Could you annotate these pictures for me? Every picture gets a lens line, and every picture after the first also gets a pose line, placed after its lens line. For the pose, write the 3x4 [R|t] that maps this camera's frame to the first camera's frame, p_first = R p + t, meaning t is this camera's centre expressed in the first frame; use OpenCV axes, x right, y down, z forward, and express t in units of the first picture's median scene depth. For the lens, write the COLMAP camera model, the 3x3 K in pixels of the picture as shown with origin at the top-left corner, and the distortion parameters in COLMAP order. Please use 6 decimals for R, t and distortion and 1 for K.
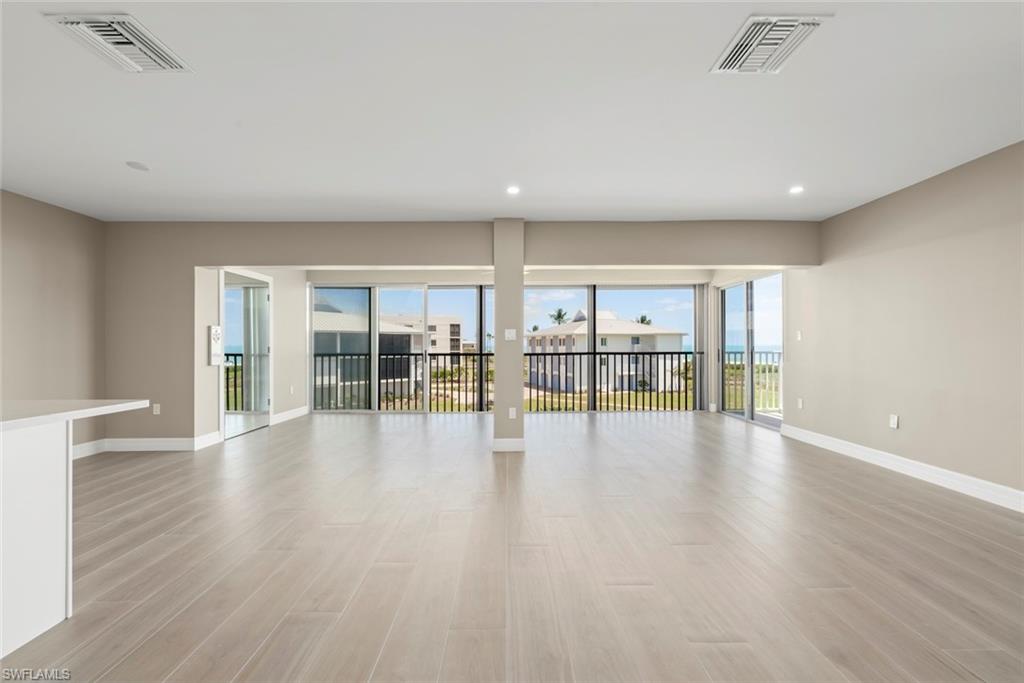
lens RADIAL K [[410.1, 0, 511.3], [0, 410.1, 343.9], [0, 0, 1]] dist [-0.000612, -0.000004]
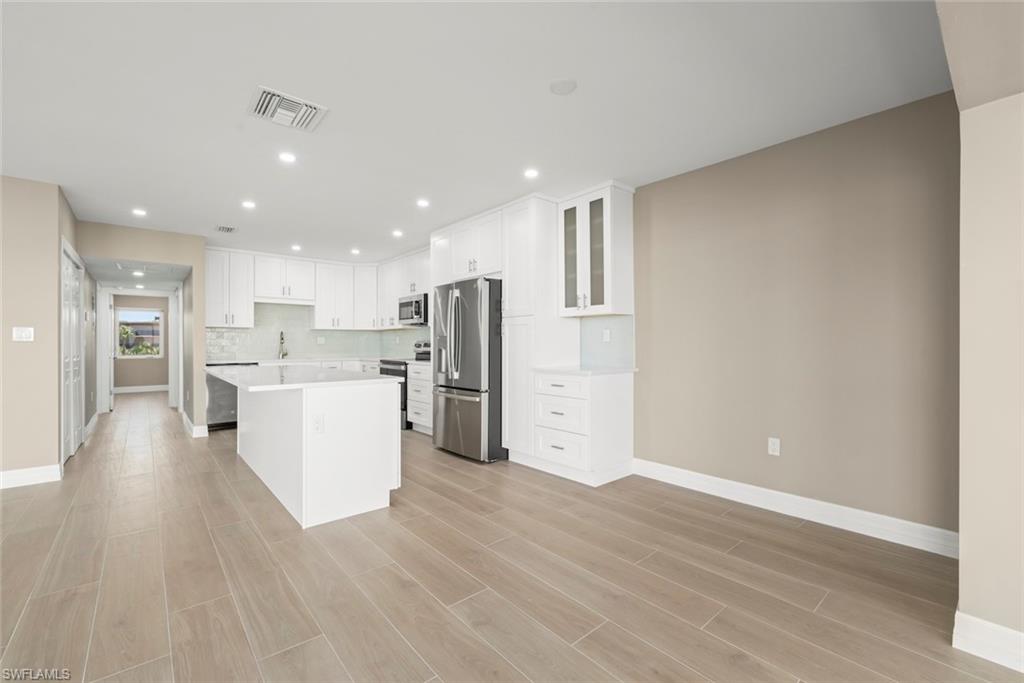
lens RADIAL K [[432.4, 0, 512.0], [0, 432.4, 341.5], [0, 0, 1]] dist [0.002048, -0.000023]
pose [[-0.764573, 0.002000, -0.644534, -0.050153], [0.006307, 0.999971, -0.004379, 0.000344], [0.644506, -0.007413, -0.764563, 0.206697]]
